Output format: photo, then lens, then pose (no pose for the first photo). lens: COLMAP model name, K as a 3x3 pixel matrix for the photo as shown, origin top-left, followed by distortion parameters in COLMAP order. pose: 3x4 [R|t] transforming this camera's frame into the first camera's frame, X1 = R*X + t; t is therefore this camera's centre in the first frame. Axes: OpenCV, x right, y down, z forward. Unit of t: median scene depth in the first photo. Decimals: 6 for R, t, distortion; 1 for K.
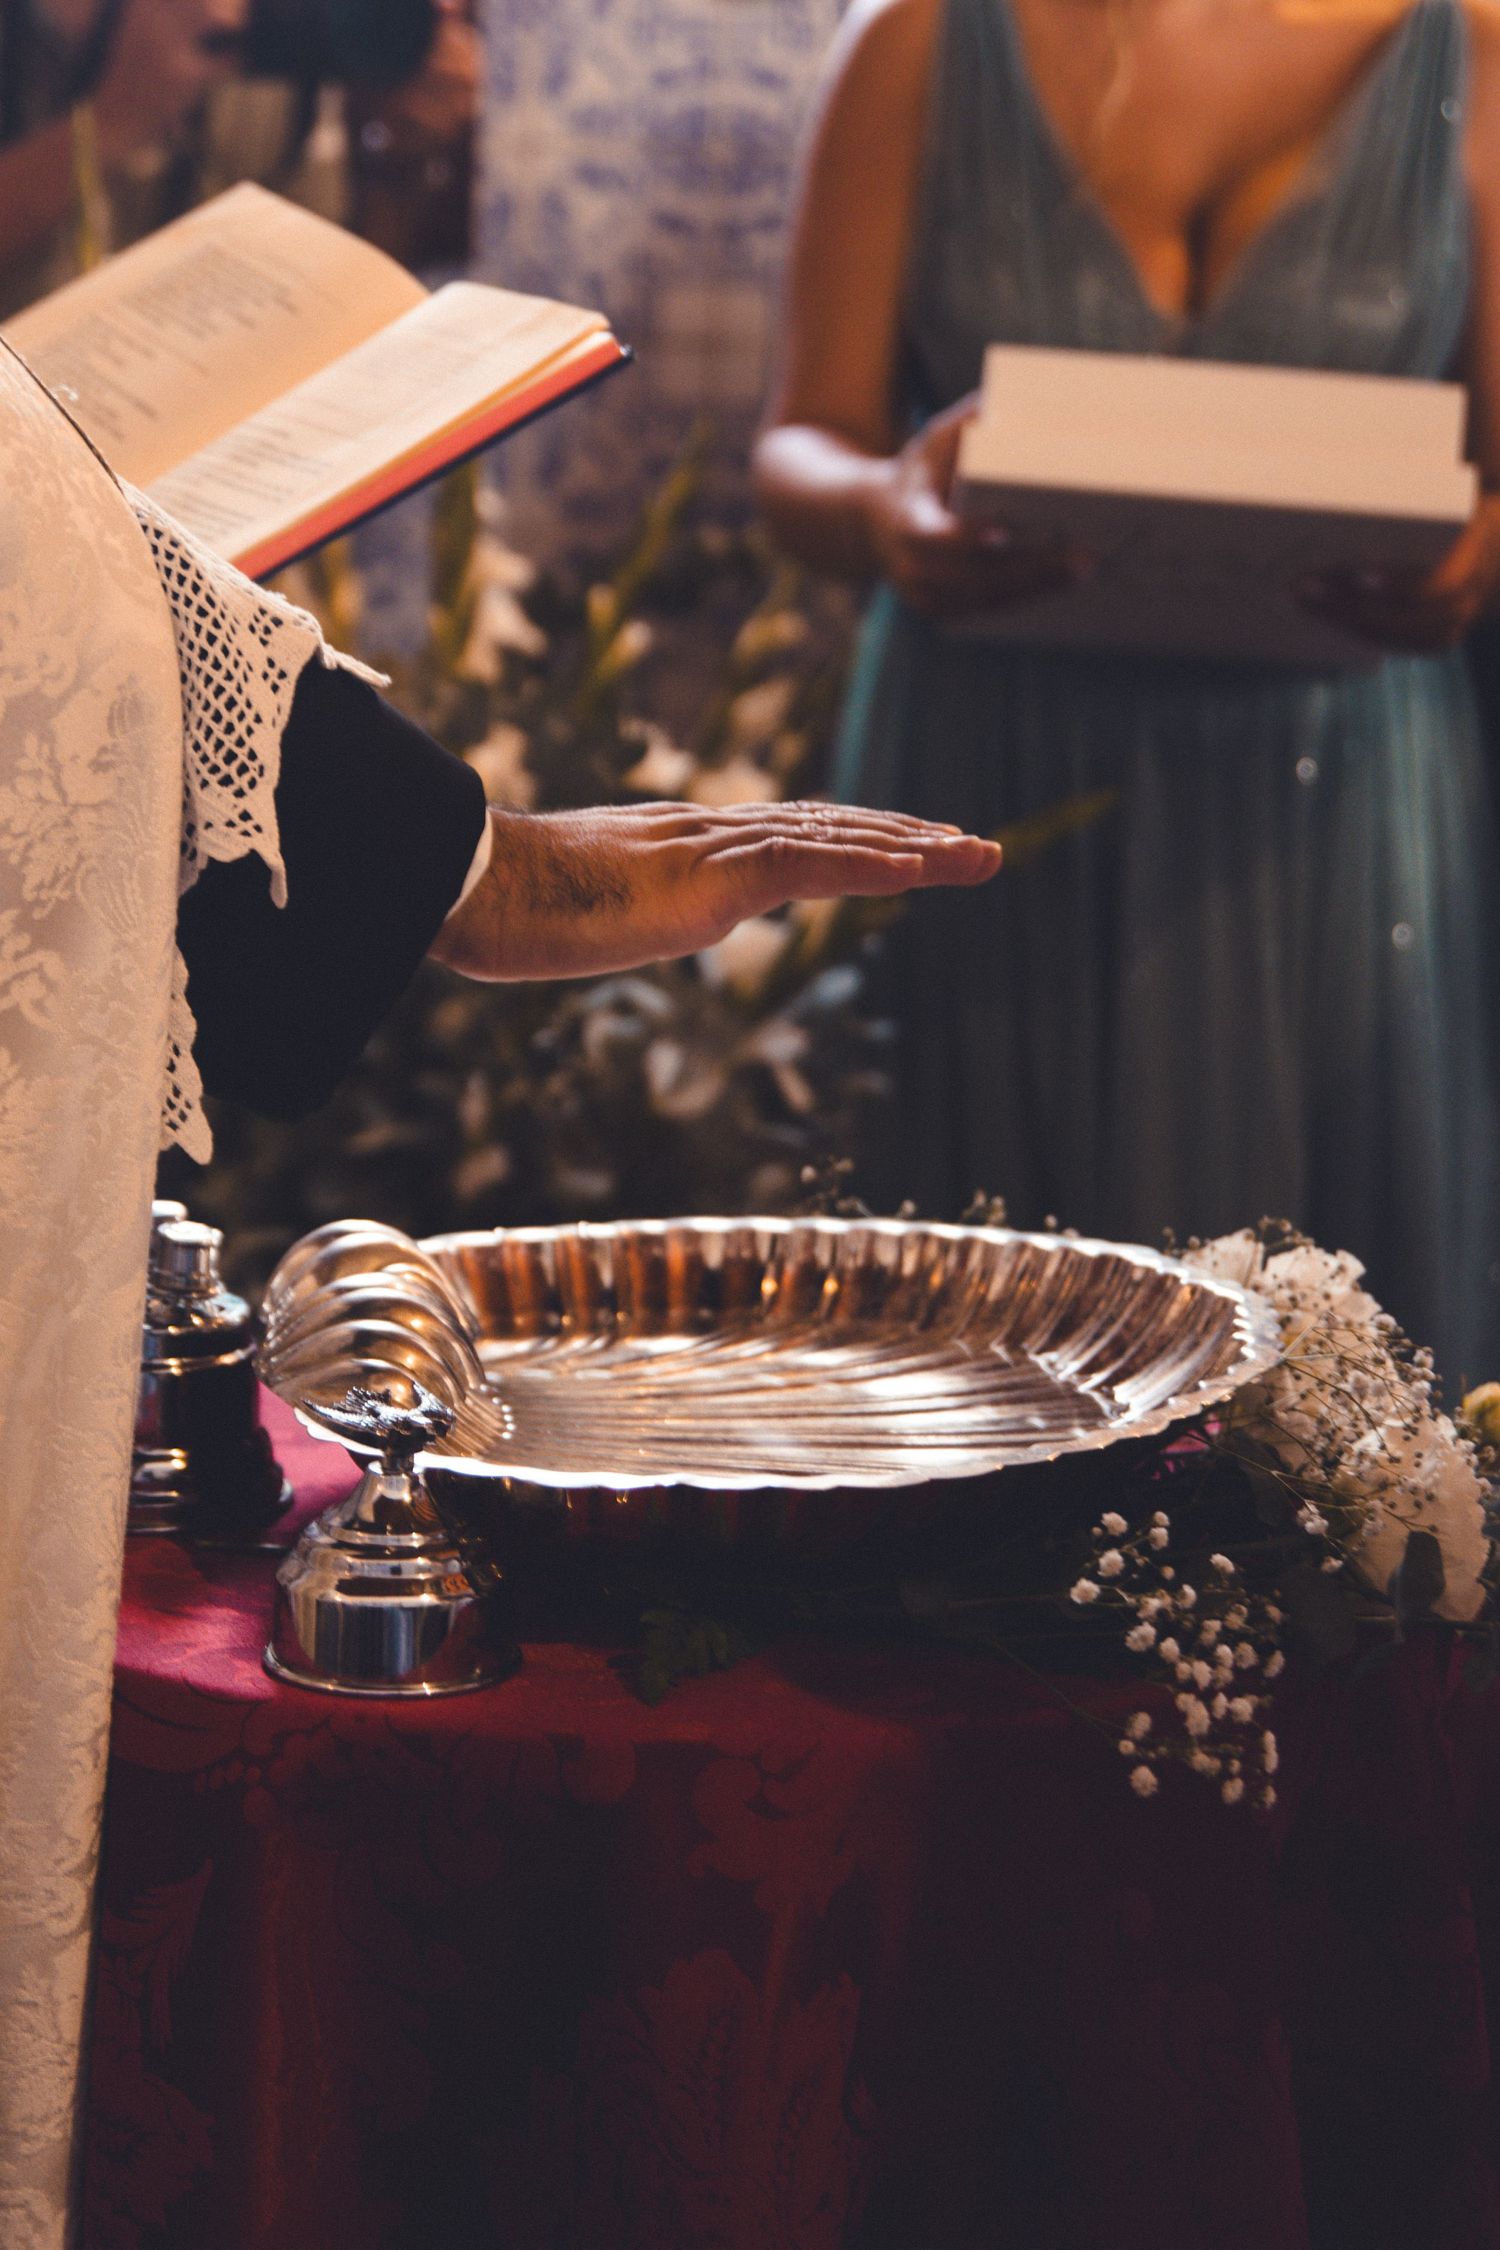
lens RADIAL K [[4833.8, 0, 750.0], [0, 4833.8, 1125.0], [0, 0, 1]] dist [-0.003138, -4.917216]
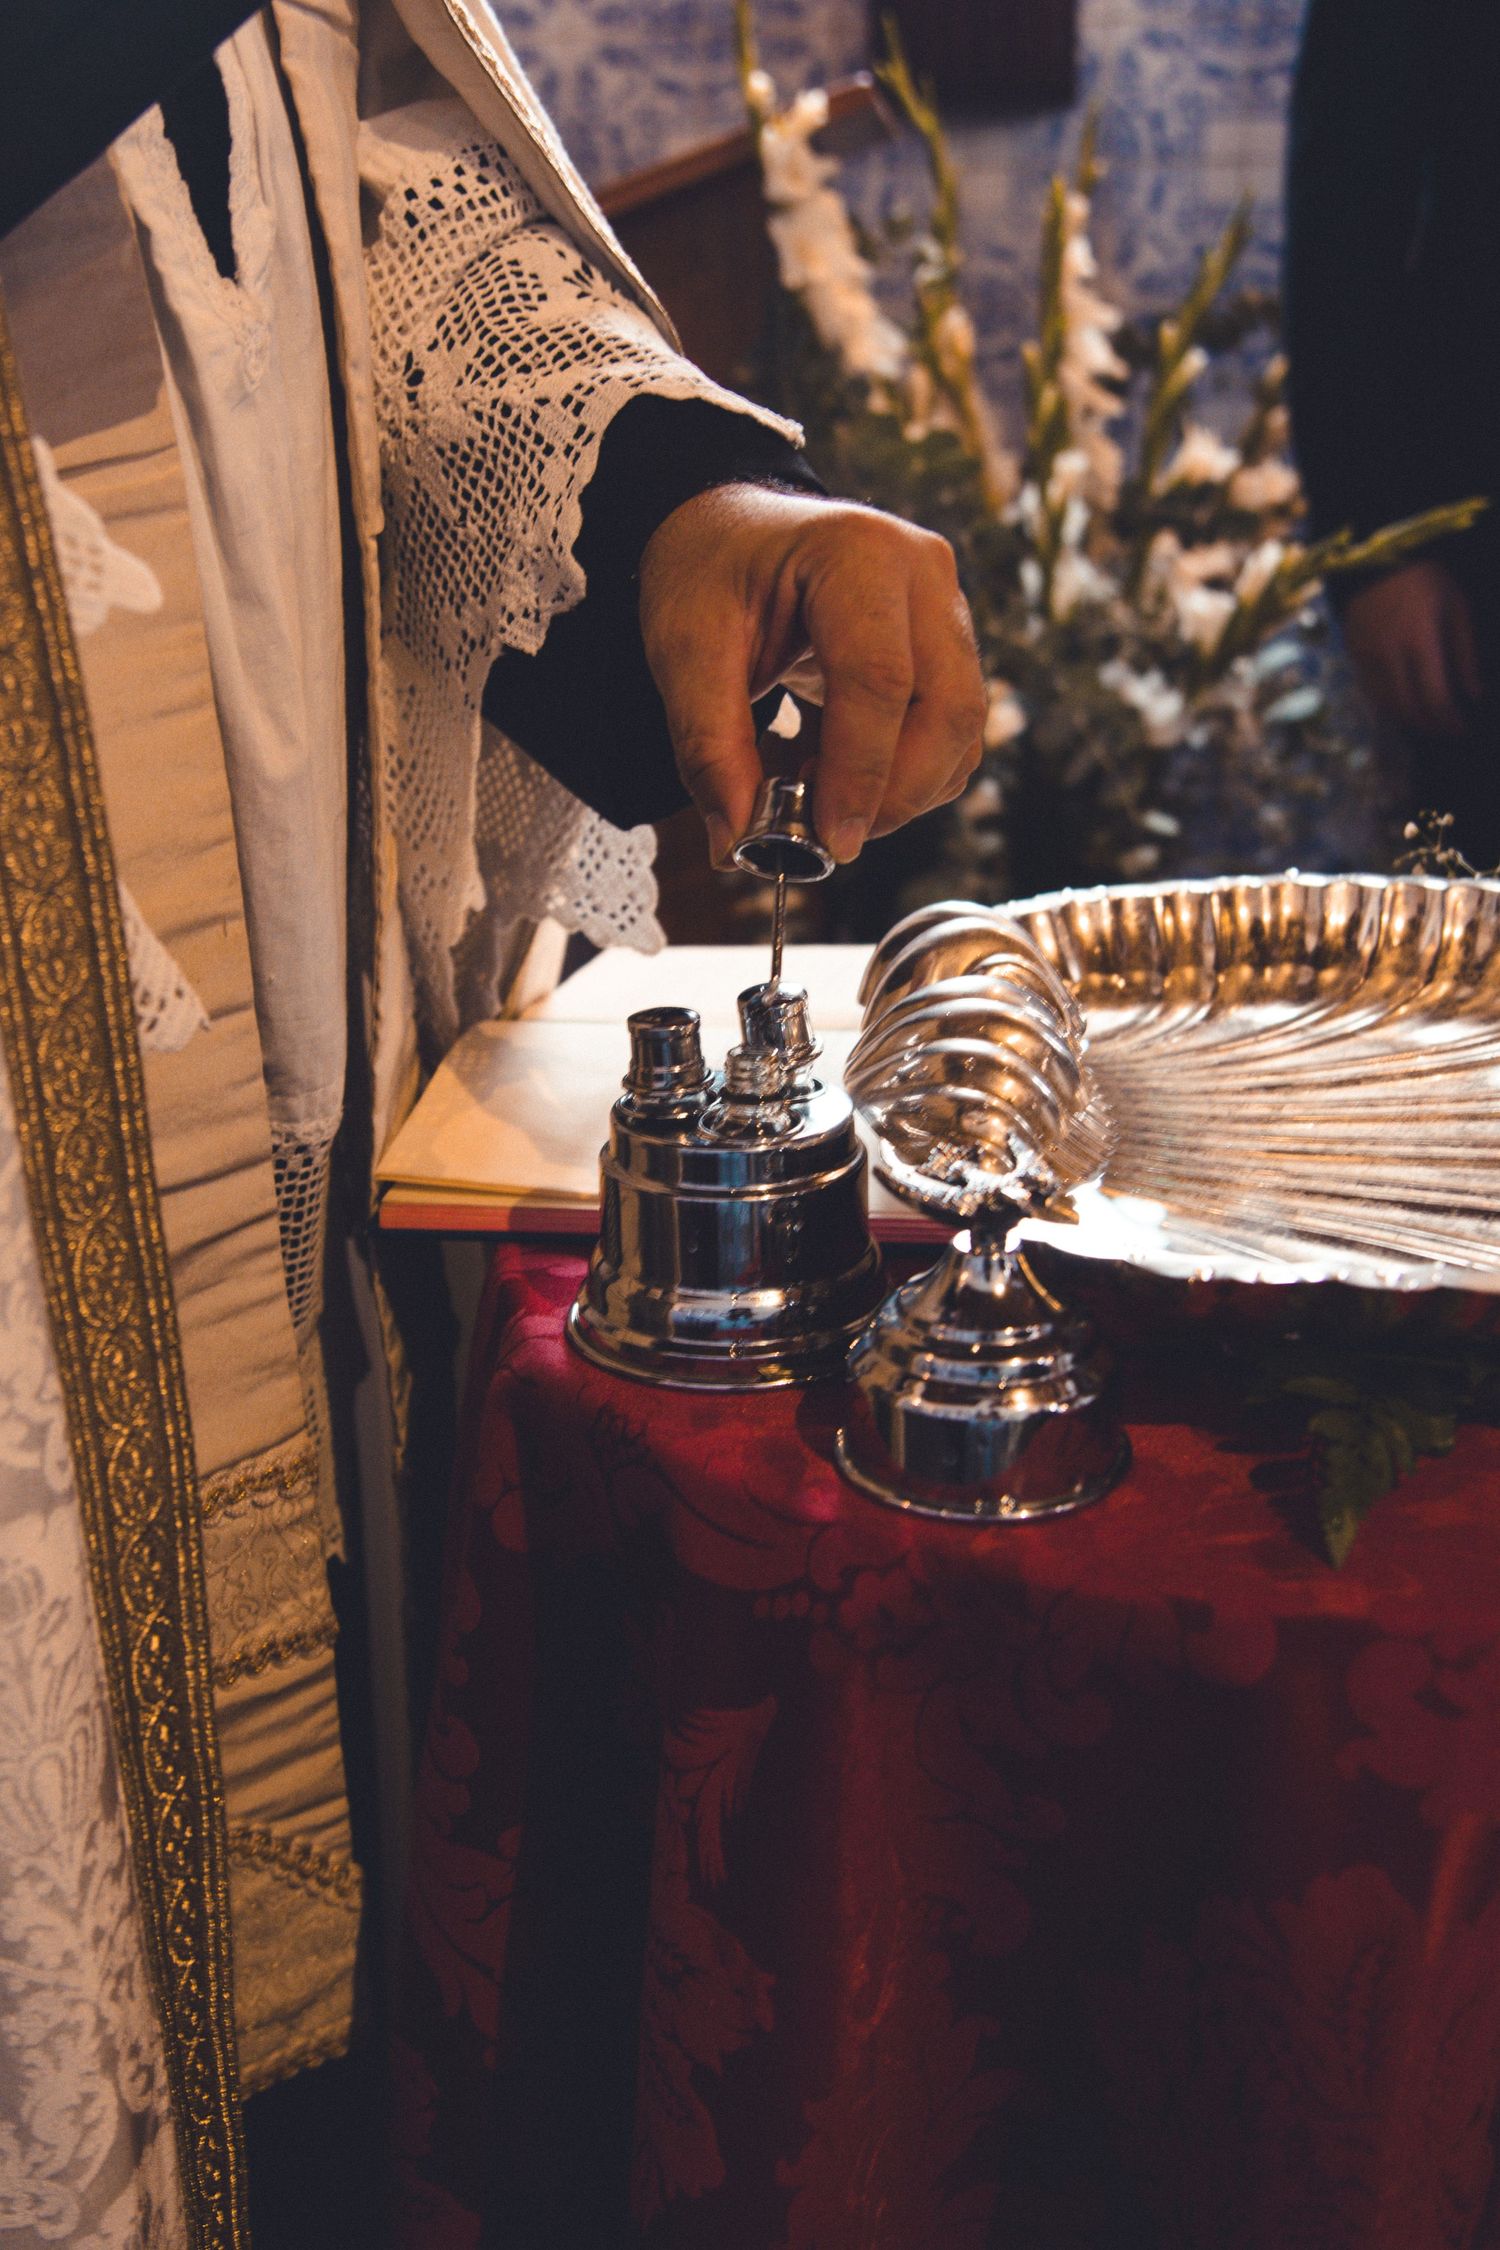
lens RADIAL K [[2496.5, 0, 751.7], [0, 2496.5, 1197.1], [0, 0, 1]] dist [-0.008810, -0.006029]
pose [[0.982933, 0.012455, -0.183543, -0.029700], [0.024890, 0.979528, 0.199763, -0.024997], [0.182274, -0.200922, 0.962500, 0.510197]]
